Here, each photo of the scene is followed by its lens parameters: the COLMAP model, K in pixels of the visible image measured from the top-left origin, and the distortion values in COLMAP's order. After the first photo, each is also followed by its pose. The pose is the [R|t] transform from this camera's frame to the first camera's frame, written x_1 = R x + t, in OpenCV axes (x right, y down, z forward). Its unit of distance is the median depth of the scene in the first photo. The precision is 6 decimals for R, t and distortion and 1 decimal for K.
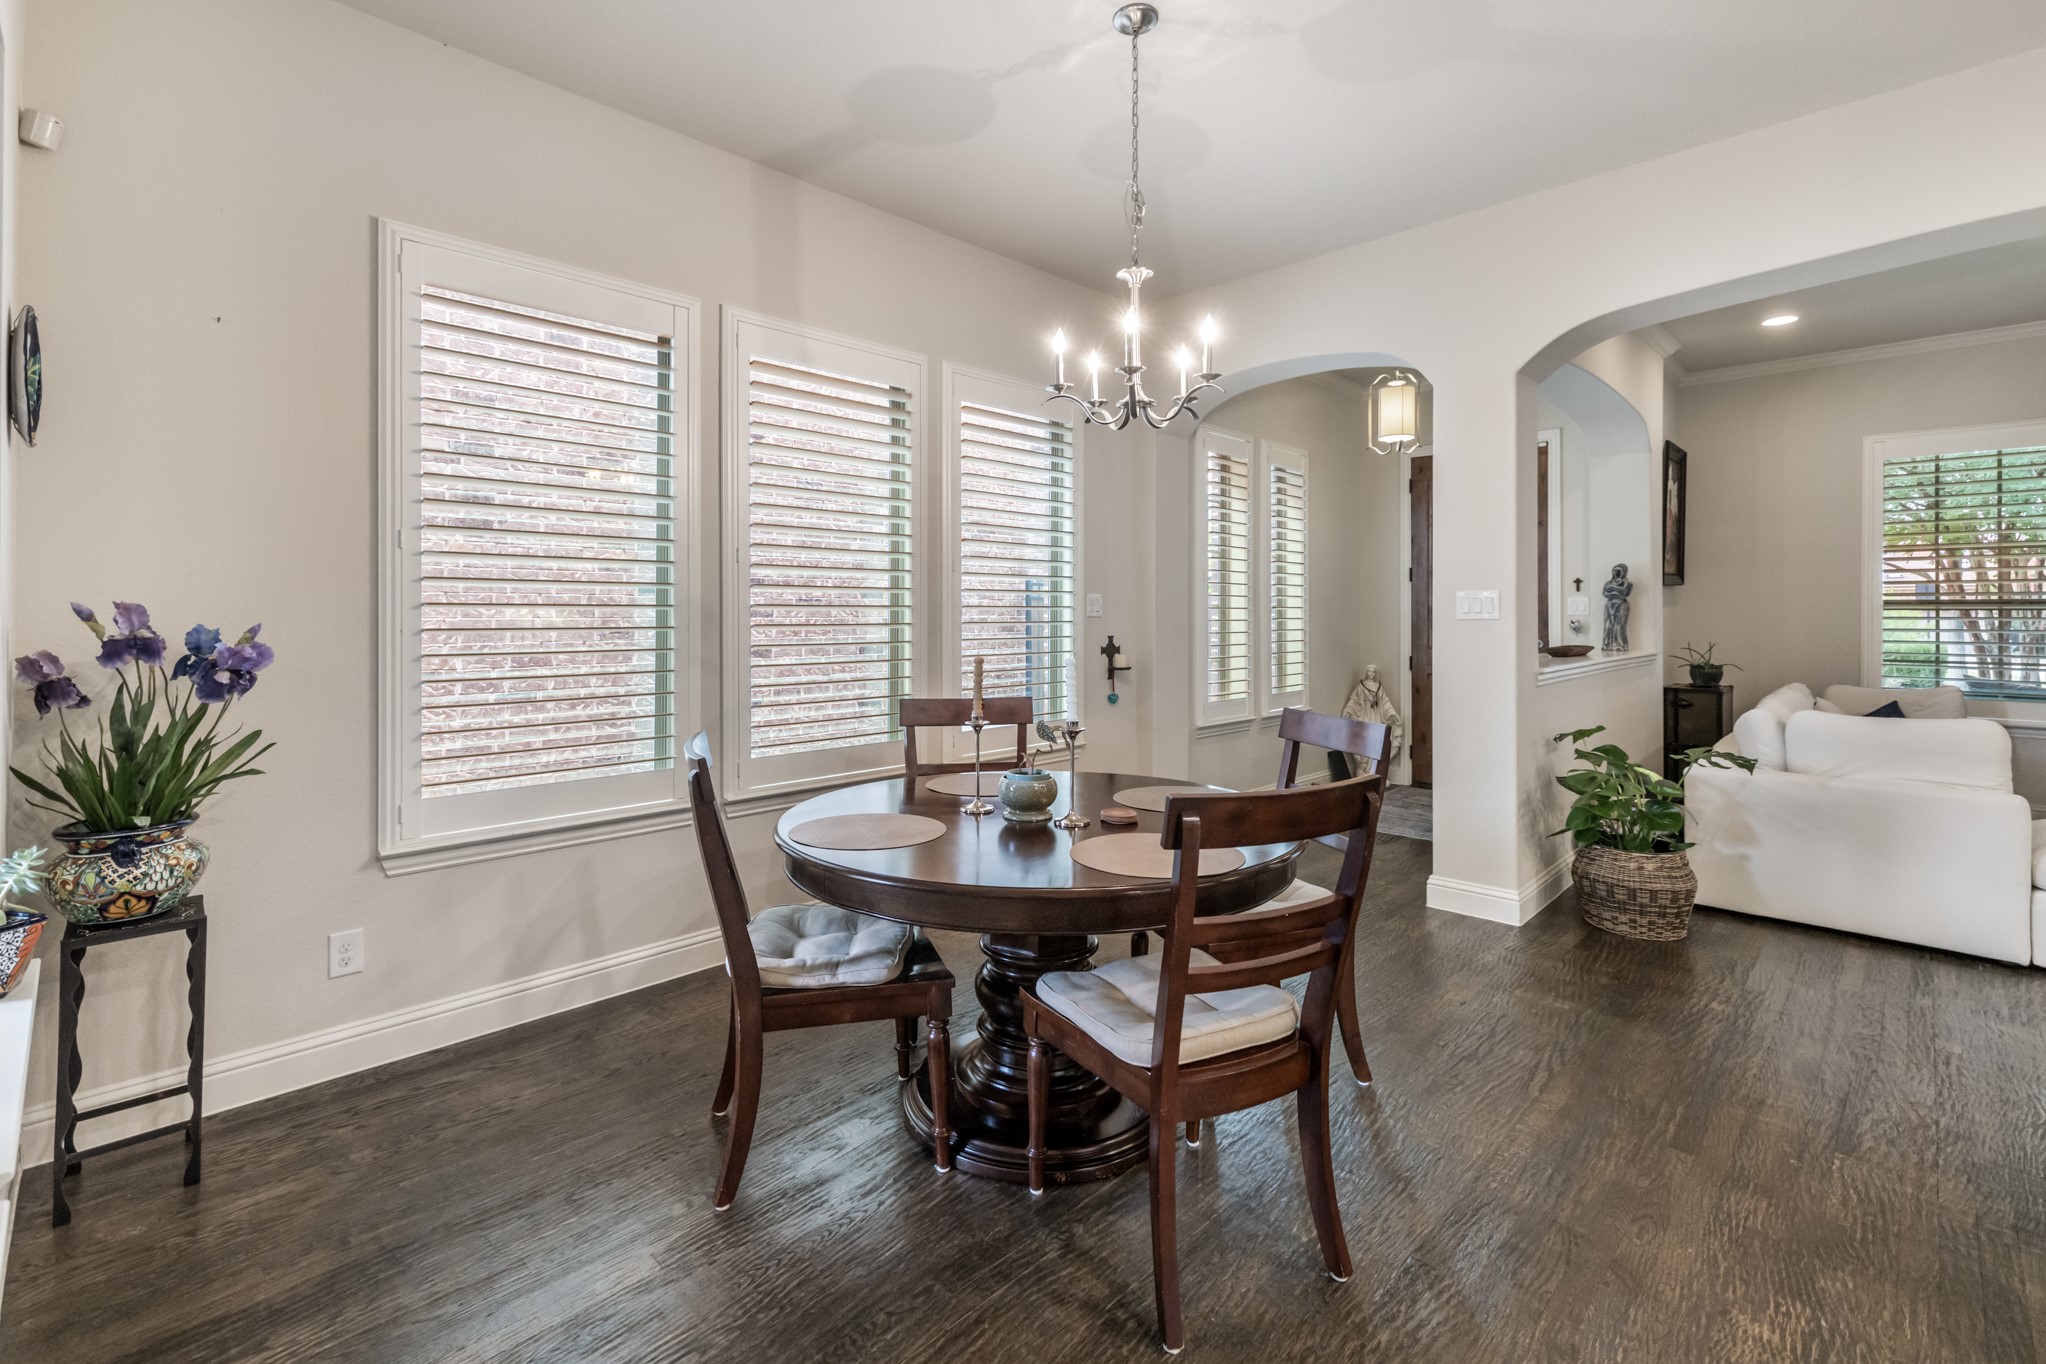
lens RADIAL K [[914.5, 0, 1011.4], [0, 914.5, 615.5], [0, 0, 1]] dist [0.002136, 0.000486]
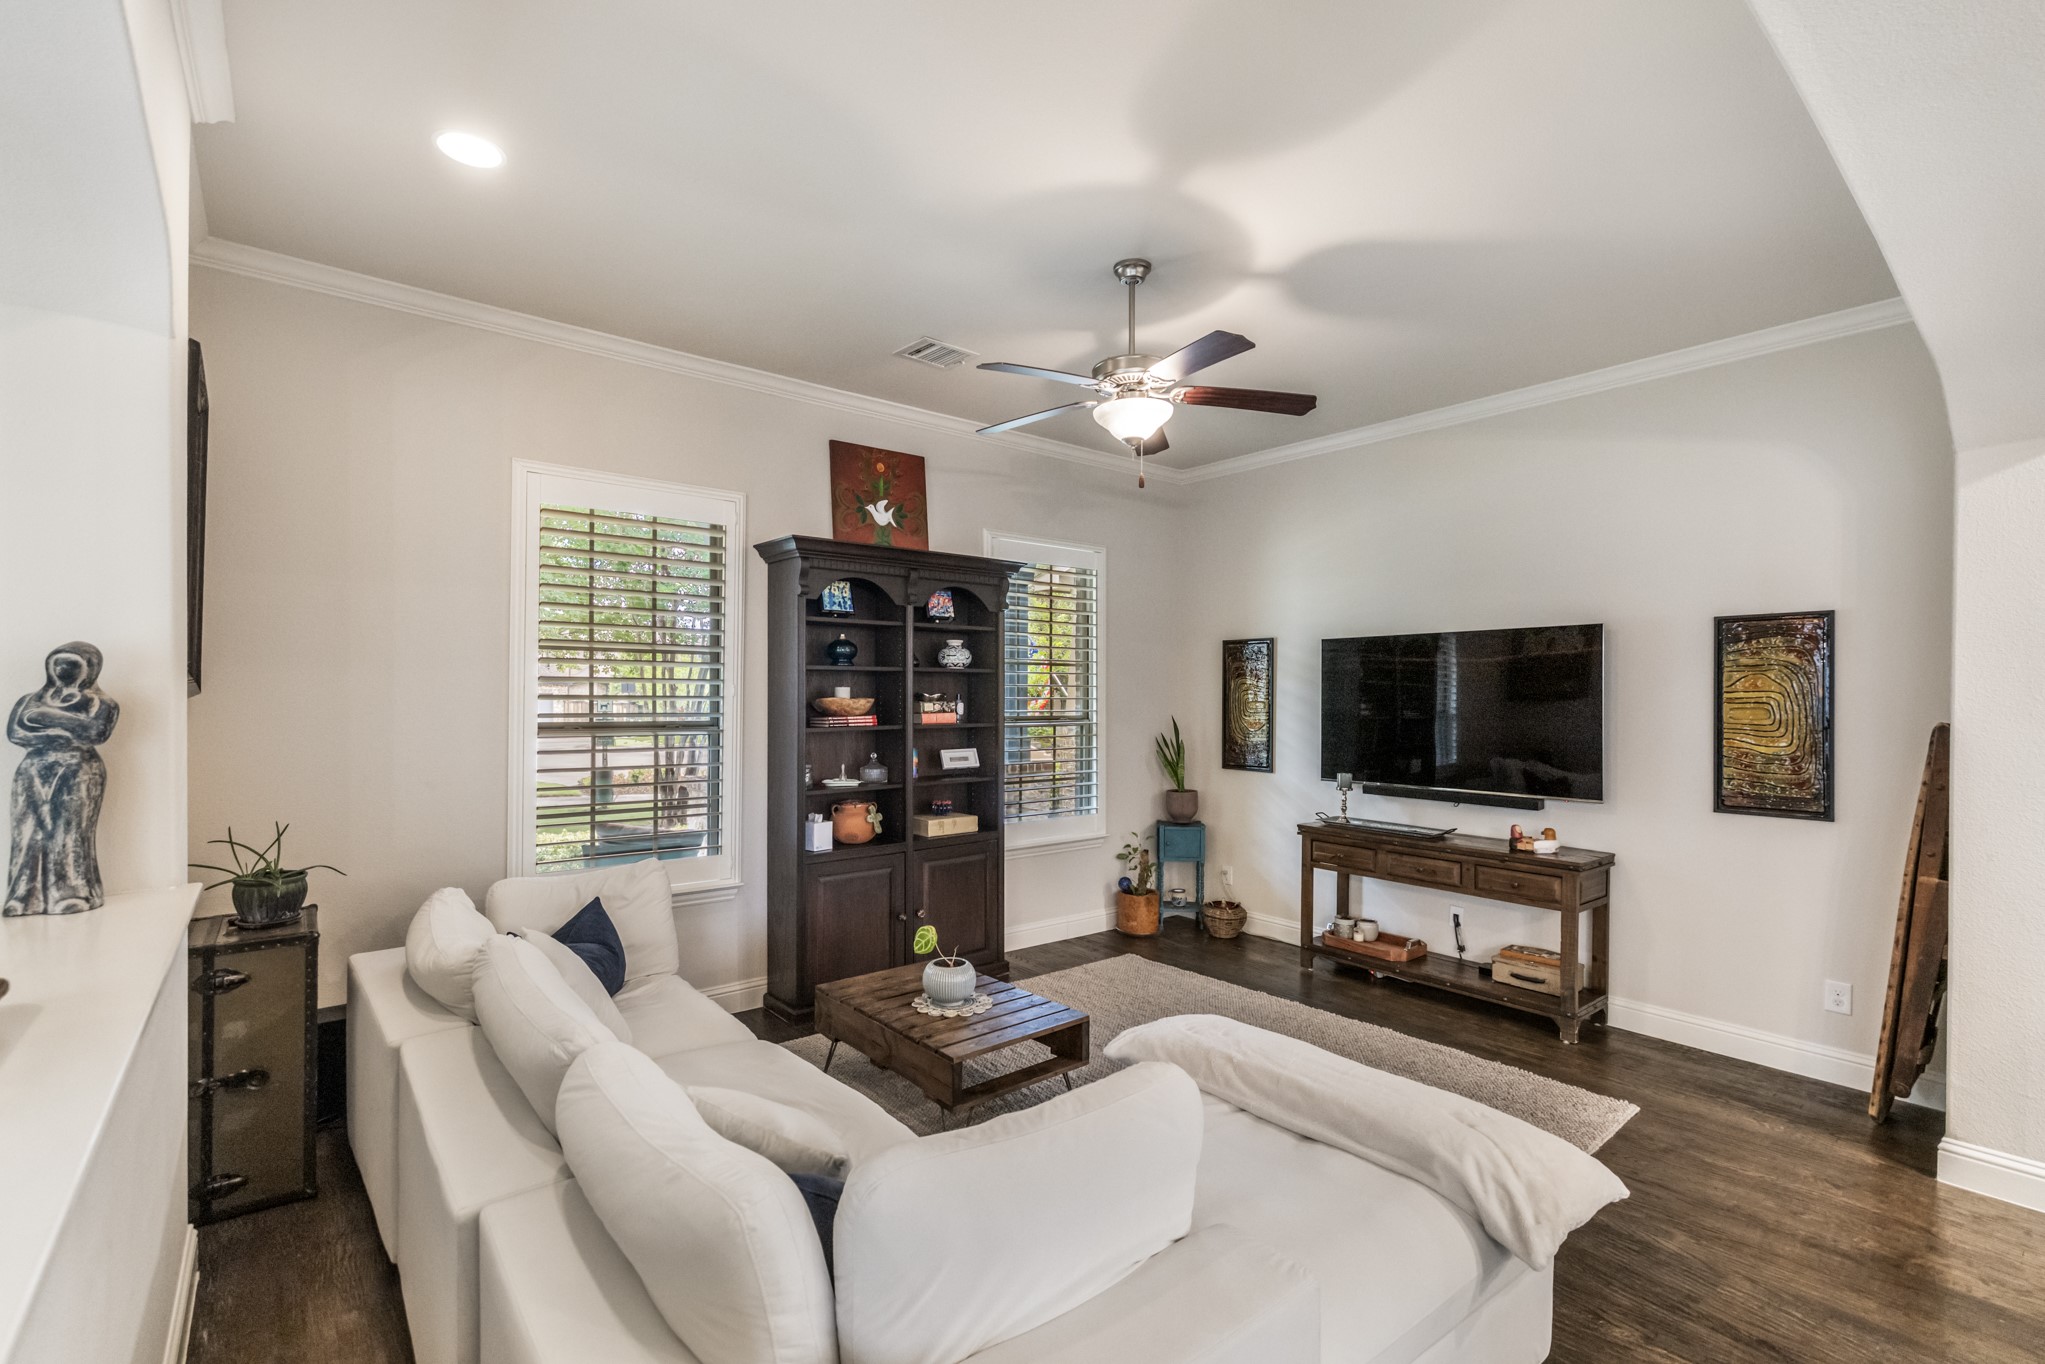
lens RADIAL K [[900.9, 0, 996.0], [0, 900.9, 694.1], [0, 0, 1]] dist [0.000788, 0.000217]
pose [[0.121846, 0.004257, 0.992540, 0.385941], [-0.002792, 0.999988, -0.003946, -0.037682], [-0.992545, -0.002291, 0.121857, 0.634919]]
